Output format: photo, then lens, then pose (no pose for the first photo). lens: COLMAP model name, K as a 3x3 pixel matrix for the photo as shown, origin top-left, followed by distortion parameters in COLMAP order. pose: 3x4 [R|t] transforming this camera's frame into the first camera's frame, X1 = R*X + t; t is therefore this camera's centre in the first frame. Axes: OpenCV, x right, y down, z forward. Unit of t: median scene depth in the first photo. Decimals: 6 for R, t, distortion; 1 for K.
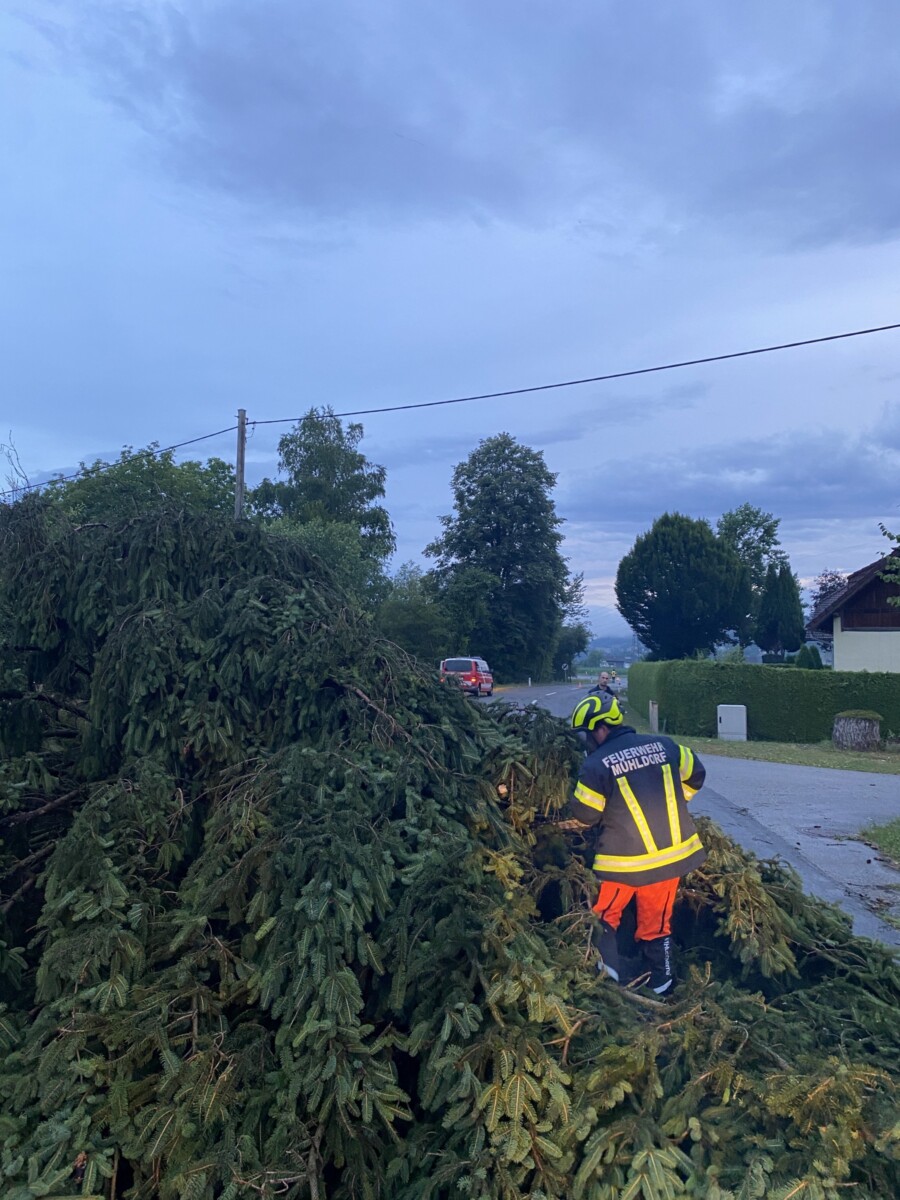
lens RADIAL K [[929.1, 0, 471.7], [0, 929.1, 603.3], [0, 0, 1]] dist [0.126419, -0.331183]
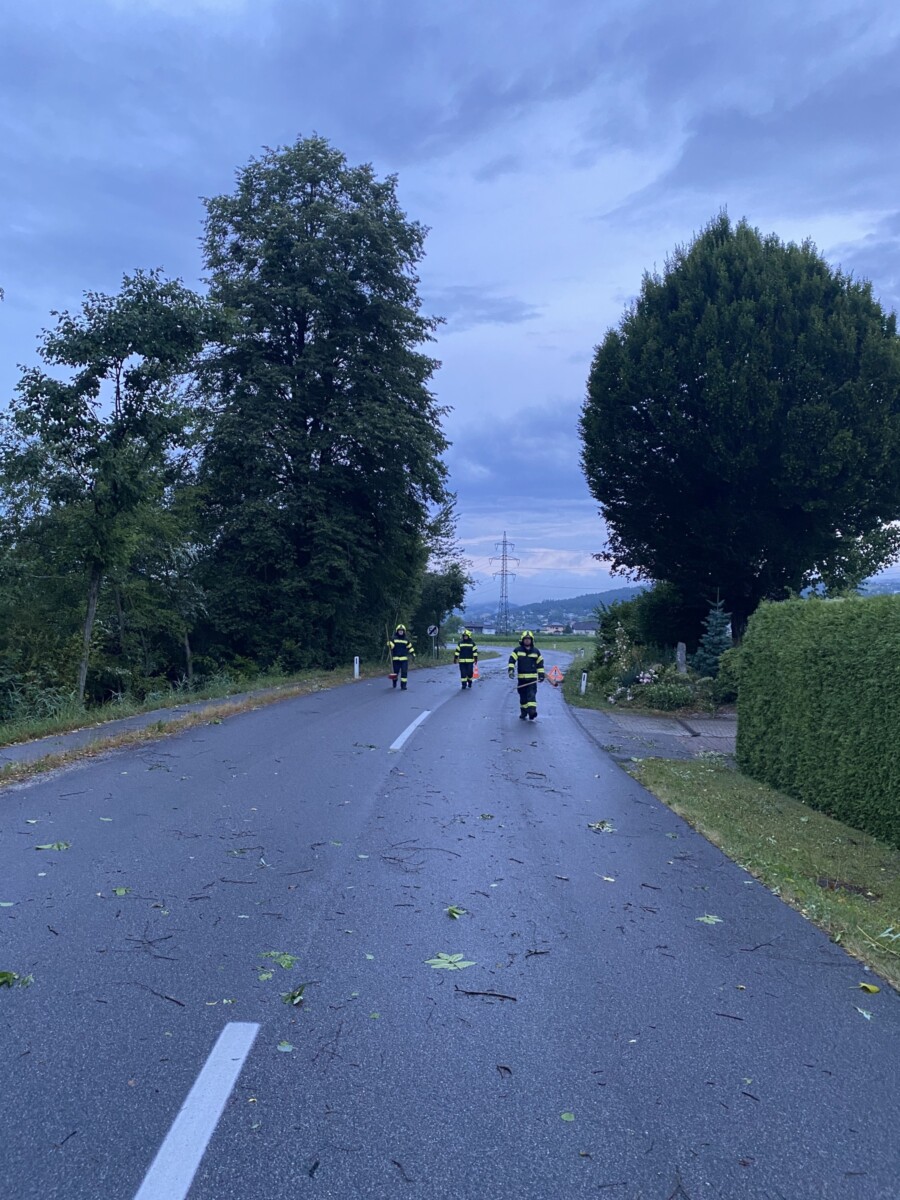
lens RADIAL K [[929.1, 0, 471.7], [0, 929.1, 603.3], [0, 0, 1]] dist [0.126419, -0.331183]
pose [[0.988037, 0.005787, 0.154110, 0.041953], [-0.011349, 0.999315, 0.035234, 0.036709], [-0.153800, -0.036561, 0.987425, 0.510974]]
